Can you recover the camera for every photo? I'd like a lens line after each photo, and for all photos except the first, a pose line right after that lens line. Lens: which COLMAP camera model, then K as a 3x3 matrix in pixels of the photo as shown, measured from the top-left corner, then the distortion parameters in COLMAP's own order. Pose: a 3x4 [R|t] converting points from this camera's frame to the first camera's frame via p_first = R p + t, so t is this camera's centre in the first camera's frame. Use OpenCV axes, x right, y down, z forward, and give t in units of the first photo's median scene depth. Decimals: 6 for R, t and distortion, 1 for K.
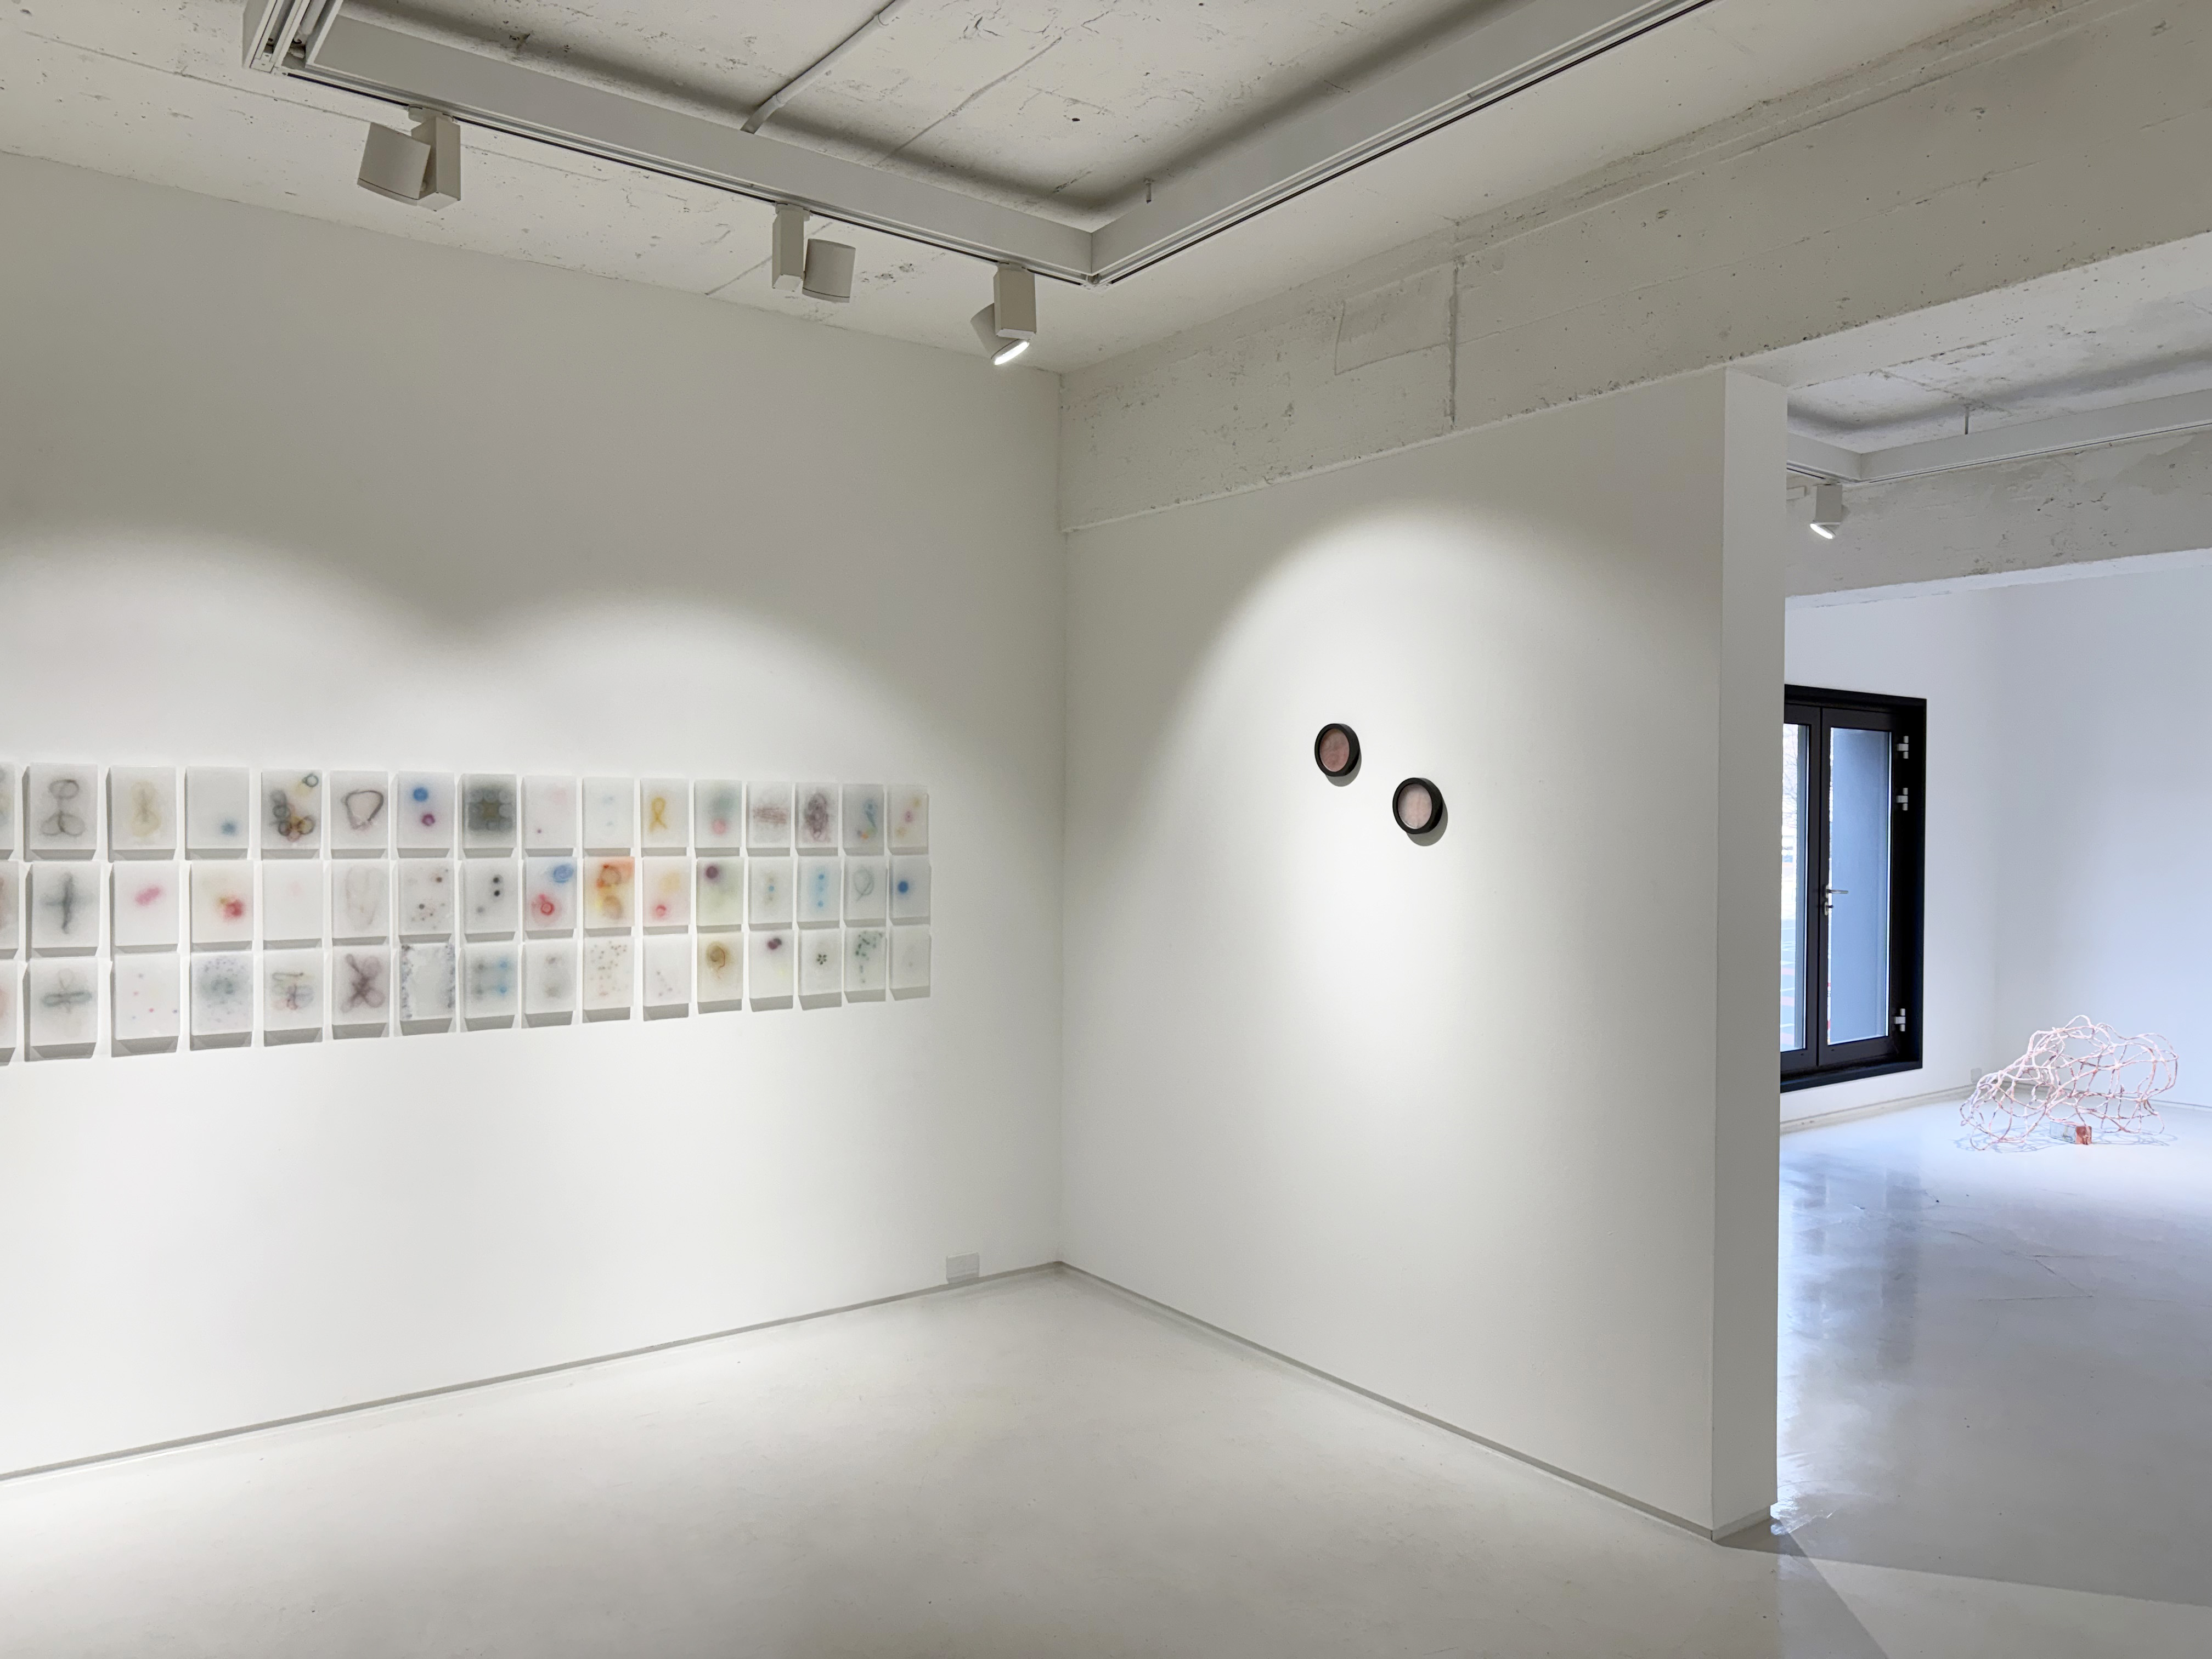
lens RADIAL K [[1564.6, 0, 1096.1], [0, 1564.6, 845.9], [0, 0, 1]] dist [0.001608, -0.013007]
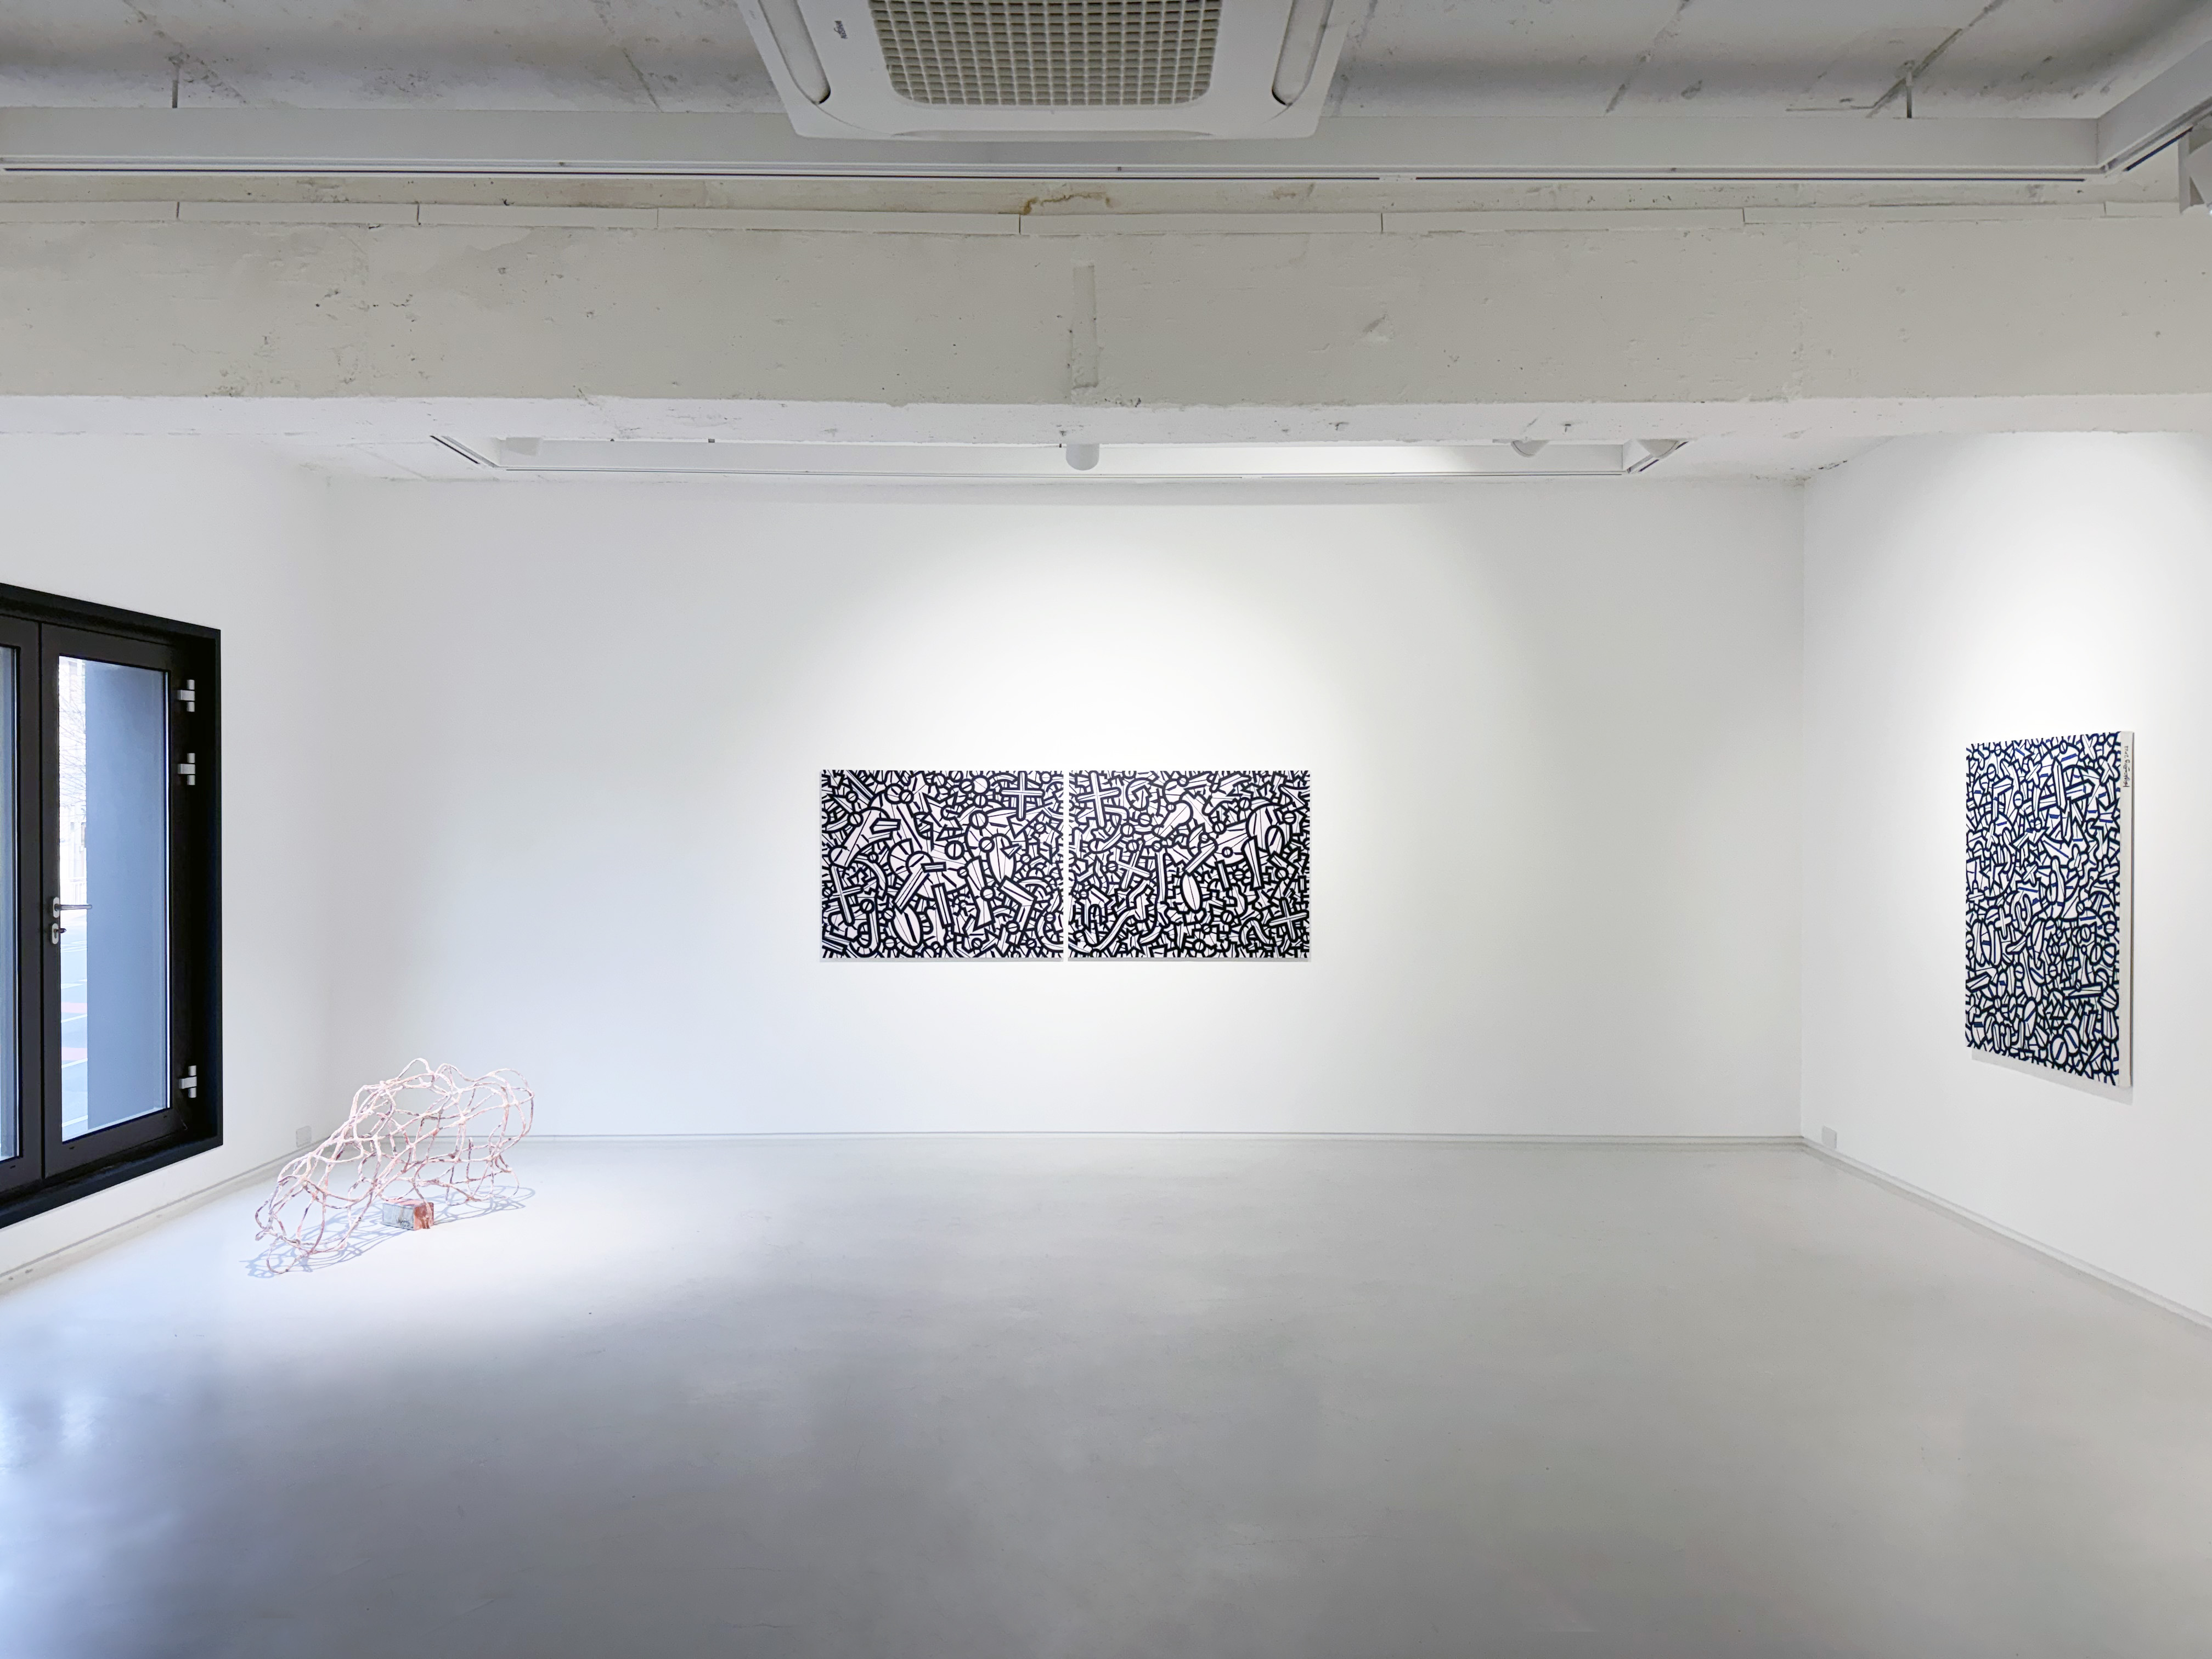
lens RADIAL K [[1564.6, 0, 1100.1], [0, 1564.6, 833.9], [0, 0, 1]] dist [0.001608, -0.013007]
pose [[0.587347, -0.010274, 0.809270, 0.194889], [0.009430, 0.999938, 0.005850, -0.001022], [-0.809280, 0.004196, 0.587408, 0.263805]]
